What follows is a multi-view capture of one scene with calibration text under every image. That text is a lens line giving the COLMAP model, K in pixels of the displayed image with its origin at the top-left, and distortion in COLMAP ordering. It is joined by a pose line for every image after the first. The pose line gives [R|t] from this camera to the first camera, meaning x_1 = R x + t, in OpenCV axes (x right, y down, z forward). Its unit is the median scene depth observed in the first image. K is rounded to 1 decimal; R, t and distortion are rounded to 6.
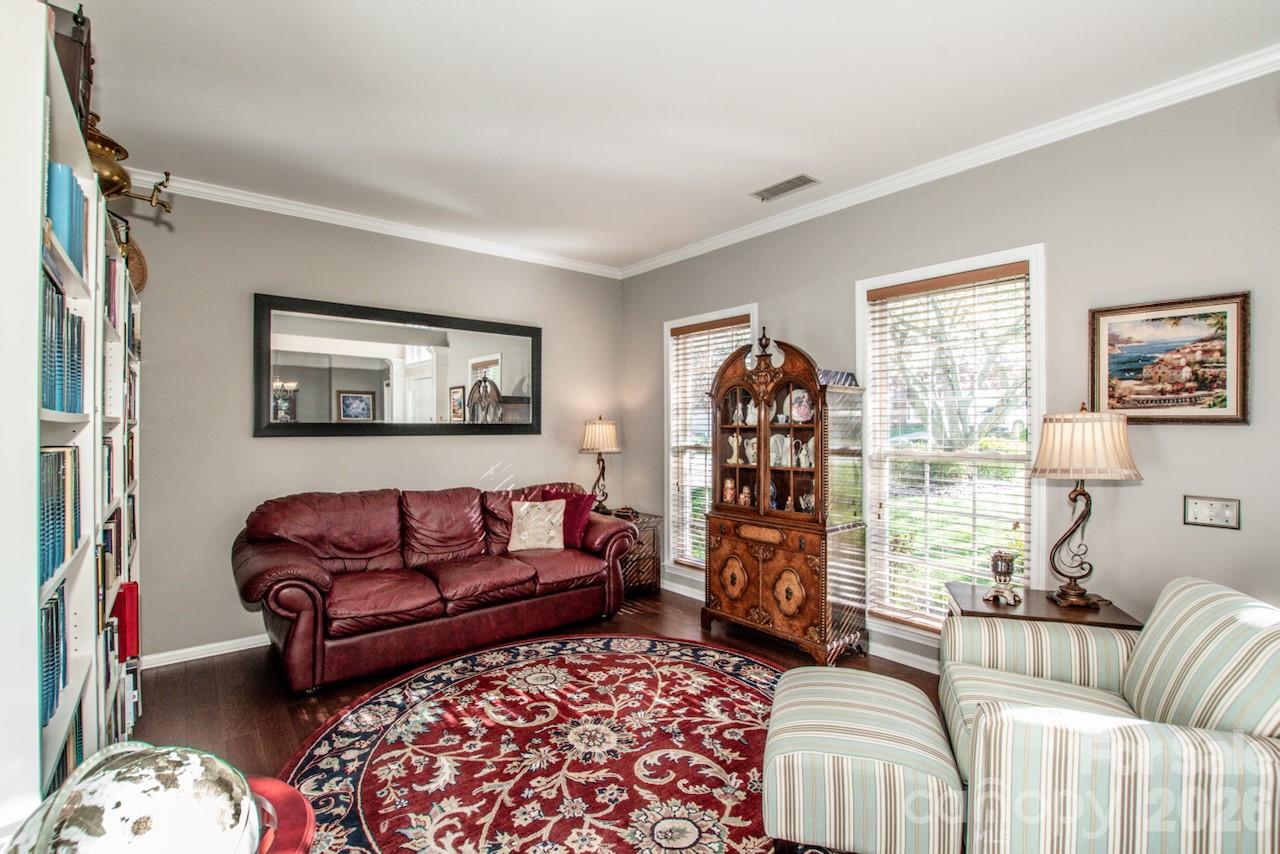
lens RADIAL K [[570.3, 0, 640.0], [0, 570.3, 427.0], [0, 0, 1]] dist [-0.050542, 0.014601]
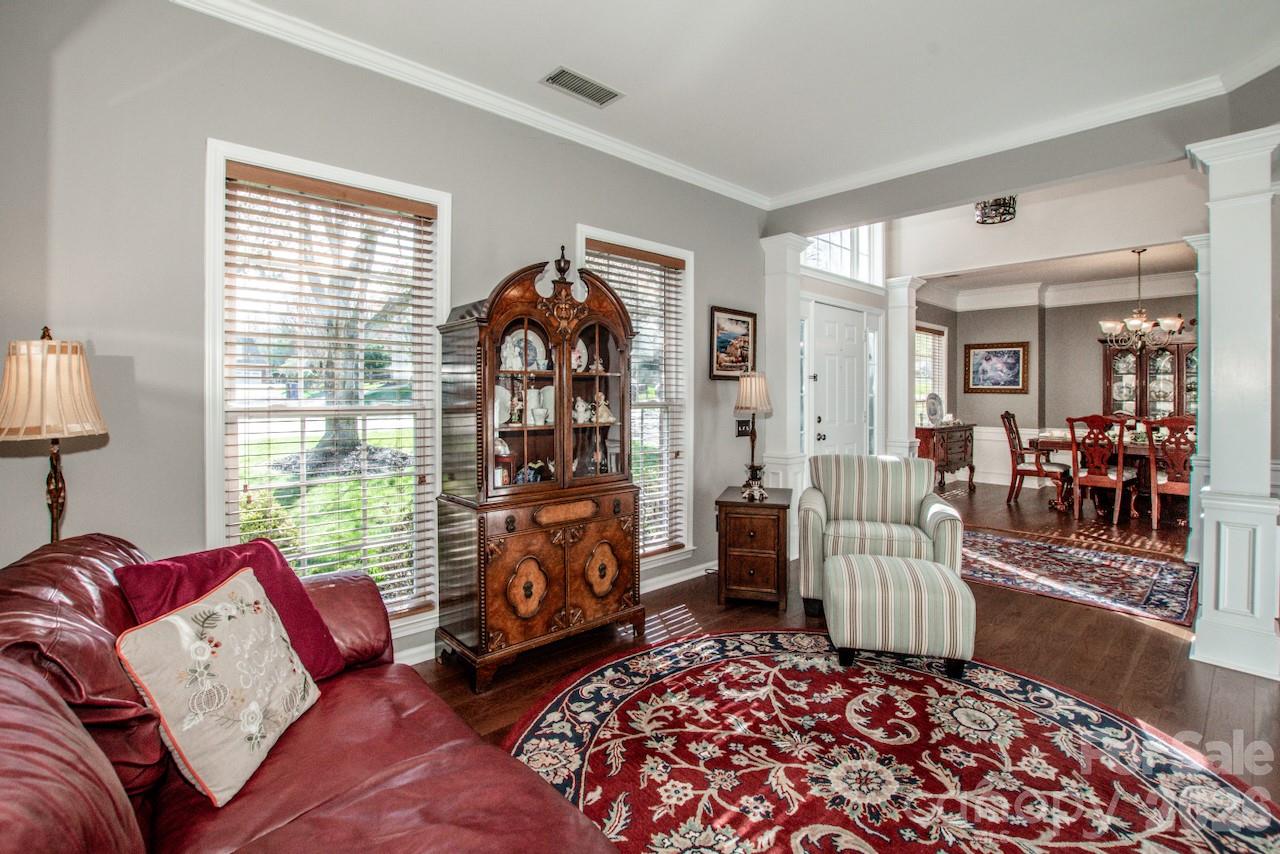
lens RADIAL K [[556.2, 0, 672.7], [0, 556.2, 394.9], [0, 0, 1]] dist [-0.026720, 0.000358]
pose [[-0.053121, -0.002384, 0.998585, -0.644714], [-0.002788, 0.999994, 0.002239, 0.030390], [-0.998584, -0.002665, -0.053127, 1.045052]]
